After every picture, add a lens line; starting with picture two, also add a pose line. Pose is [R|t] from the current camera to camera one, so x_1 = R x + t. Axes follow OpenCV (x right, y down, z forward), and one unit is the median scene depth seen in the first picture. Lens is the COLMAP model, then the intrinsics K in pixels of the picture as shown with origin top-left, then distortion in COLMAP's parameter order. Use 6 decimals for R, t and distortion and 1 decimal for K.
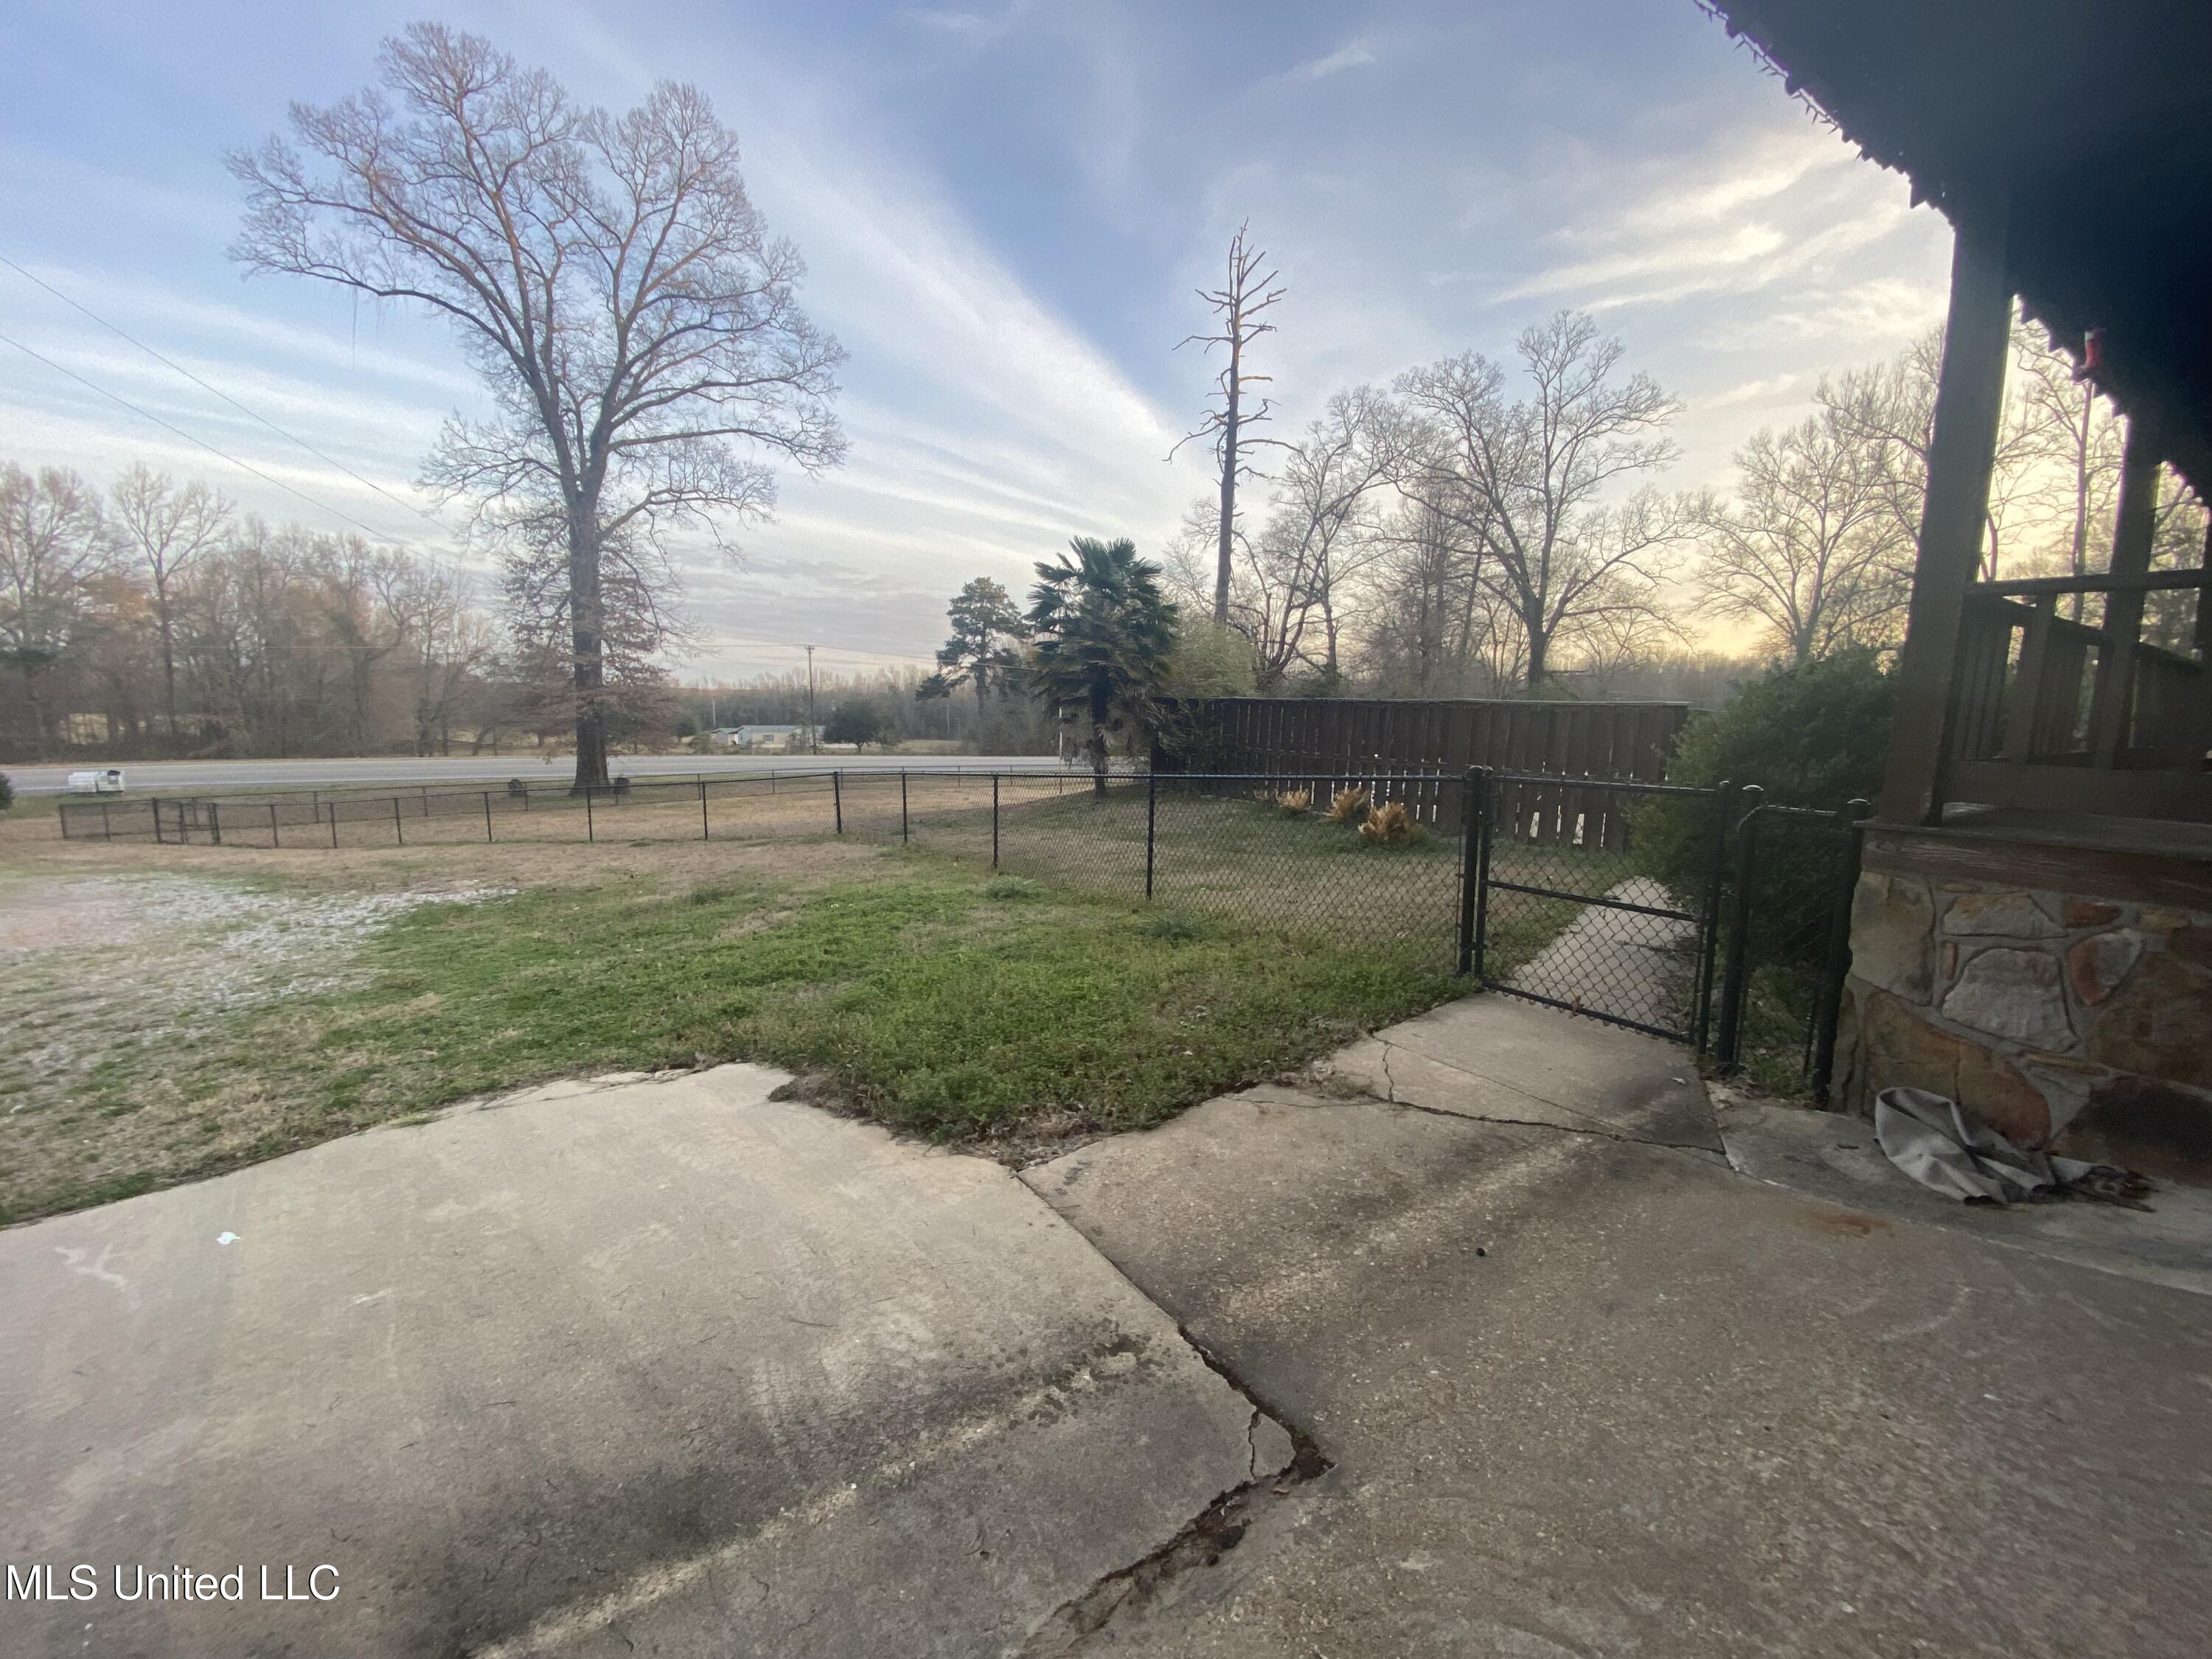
lens RADIAL K [[884.3, 0, 1094.1], [0, 884.3, 836.9], [0, 0, 1]] dist [-0.008894, -0.009326]
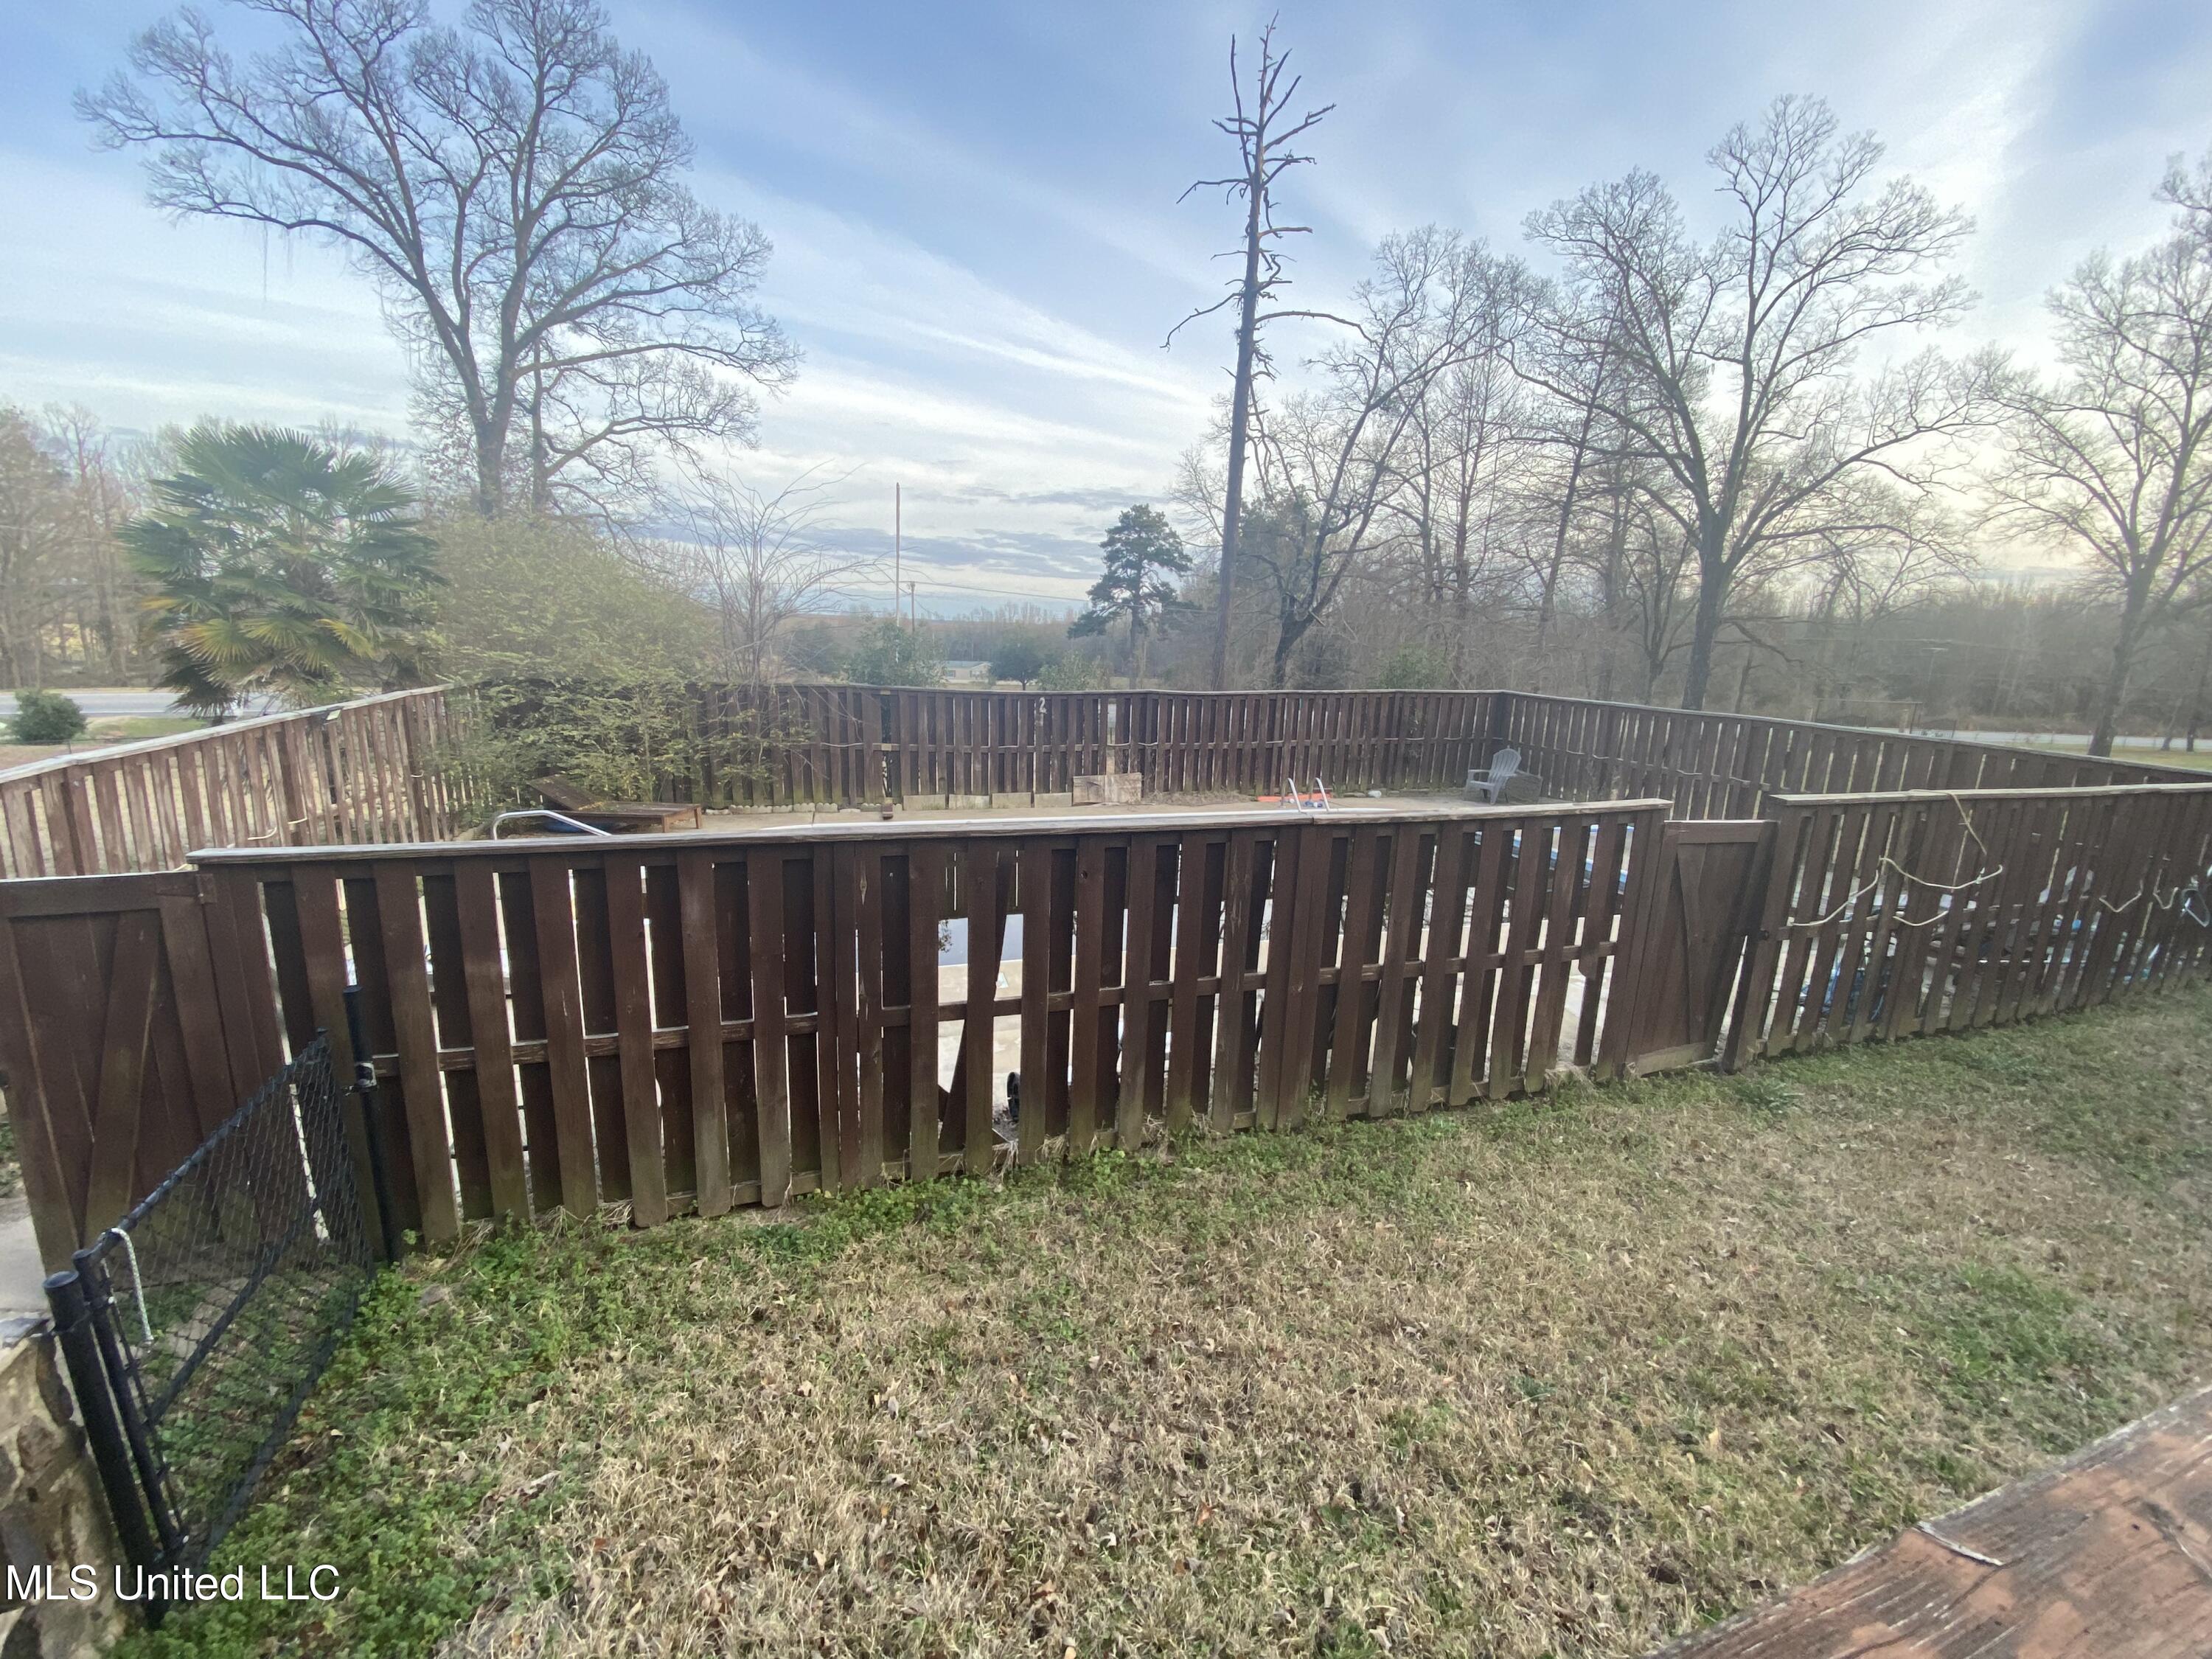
lens RADIAL K [[884.3, 0, 1094.1], [0, 884.3, 833.9], [0, 0, 1]] dist [-0.008894, -0.009326]
pose [[0.963686, 0.070357, -0.257603, 0.216929], [-0.052360, 0.995726, 0.076078, -0.037979], [0.261855, -0.059828, 0.963251, 0.157558]]
